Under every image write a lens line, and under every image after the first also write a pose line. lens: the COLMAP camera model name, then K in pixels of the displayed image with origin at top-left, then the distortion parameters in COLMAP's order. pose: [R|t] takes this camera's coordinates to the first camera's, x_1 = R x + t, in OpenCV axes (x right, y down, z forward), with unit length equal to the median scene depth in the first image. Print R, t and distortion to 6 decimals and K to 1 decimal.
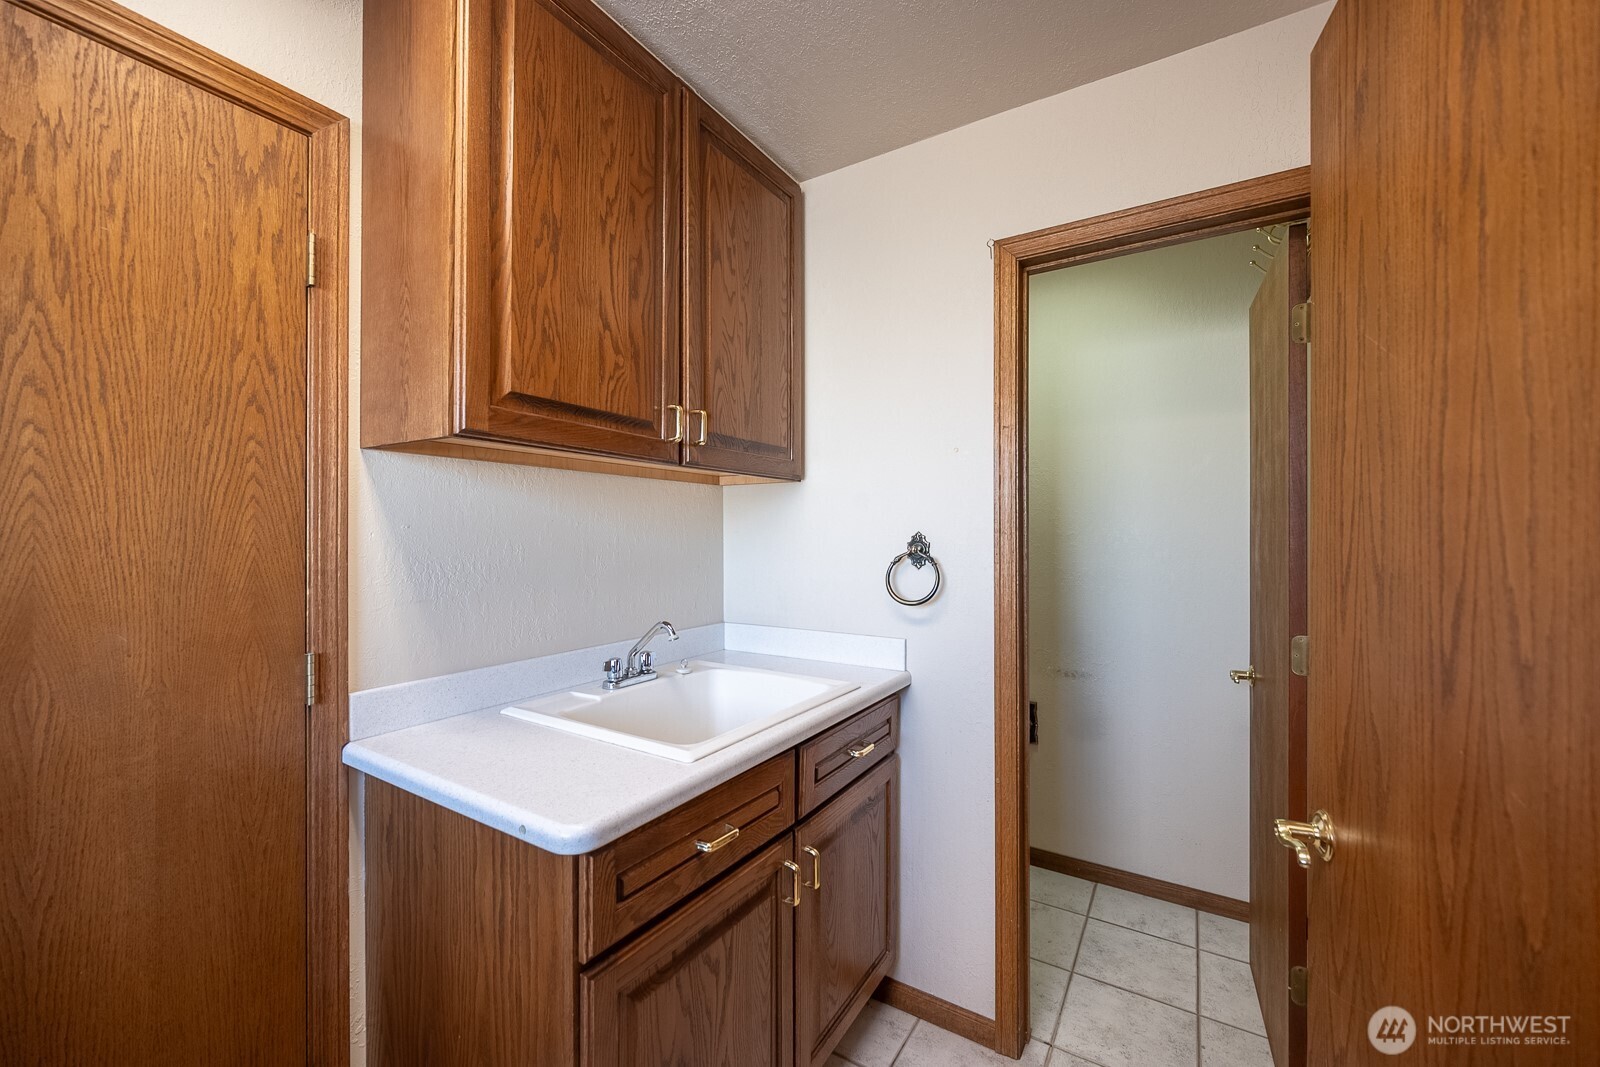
lens RADIAL K [[623.5, 0, 802.5], [0, 623.5, 529.4], [0, 0, 1]] dist [0.000457, 0.000035]
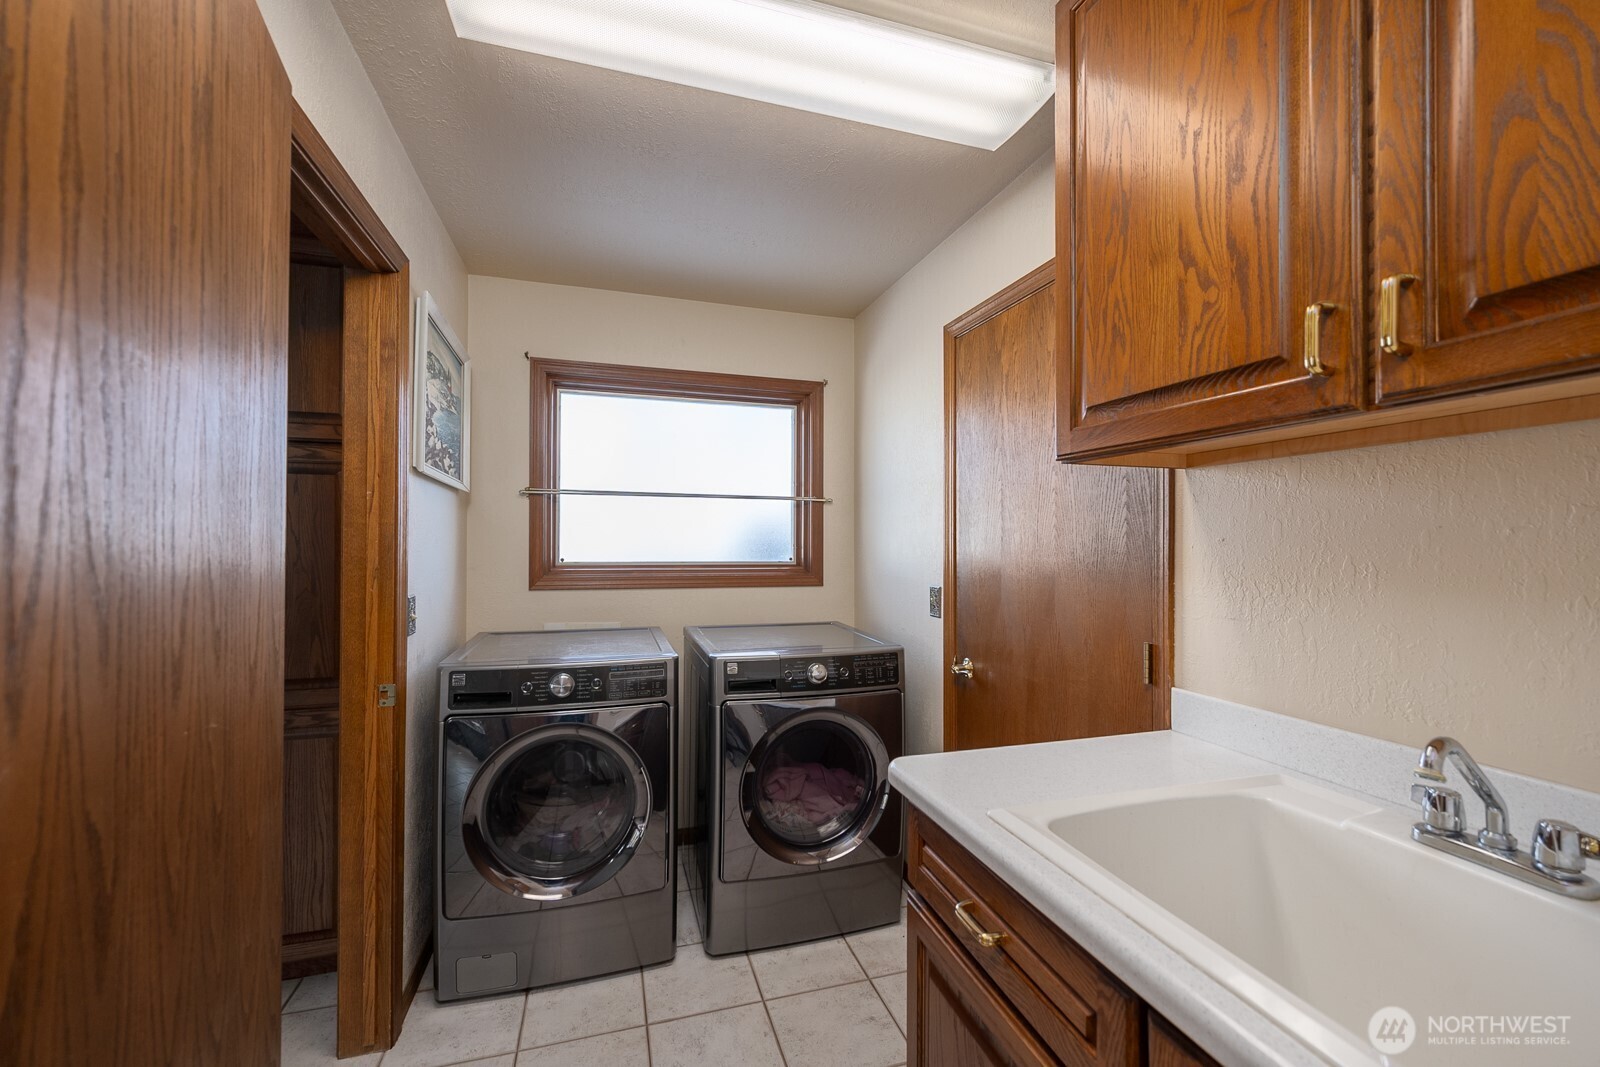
lens RADIAL K [[623.5, 0, 802.5], [0, 623.5, 529.4], [0, 0, 1]] dist [0.000457, 0.000035]
pose [[-0.641969, -0.020935, -0.766445, 0.553973], [-0.002150, 0.999672, -0.025505, 0.007022], [0.766728, -0.014726, -0.641803, 1.160549]]
